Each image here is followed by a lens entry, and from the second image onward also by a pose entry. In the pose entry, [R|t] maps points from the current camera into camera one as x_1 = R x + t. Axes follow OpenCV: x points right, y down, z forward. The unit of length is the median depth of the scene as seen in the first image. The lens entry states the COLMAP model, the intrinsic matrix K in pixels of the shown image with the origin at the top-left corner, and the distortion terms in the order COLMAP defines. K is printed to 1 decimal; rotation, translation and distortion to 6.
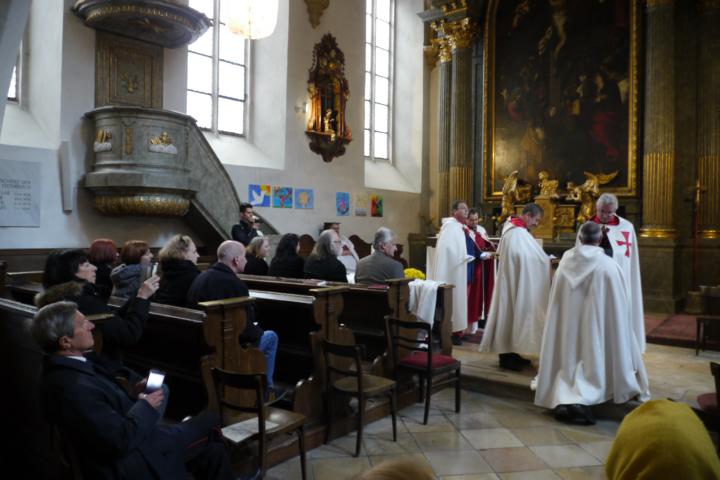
lens RADIAL K [[571.4, 0, 354.1], [0, 571.4, 236.0], [0, 0, 1]] dist [-0.043858, 0.016659]
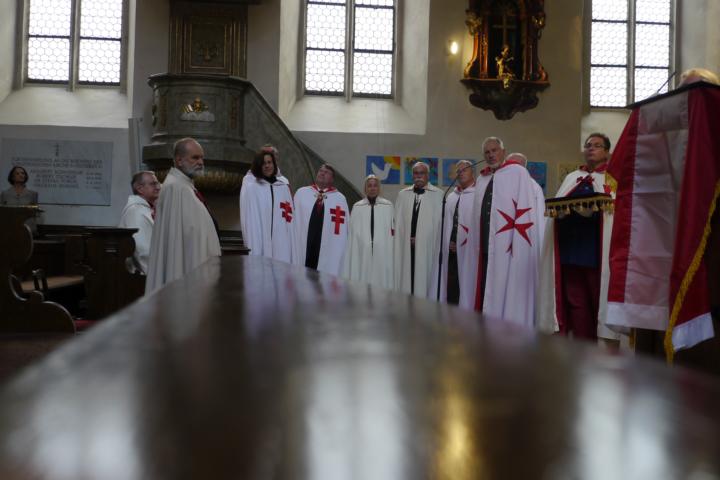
lens RADIAL K [[769.6, 0, 355.9], [0, 769.6, 233.9], [0, 0, 1]] dist [-0.000496, 0.000000]
pose [[0.738755, -0.007687, -0.673930, 0.497757], [-0.021498, 0.999157, -0.034963, 0.052231], [0.673631, 0.040317, 0.737967, 0.202388]]
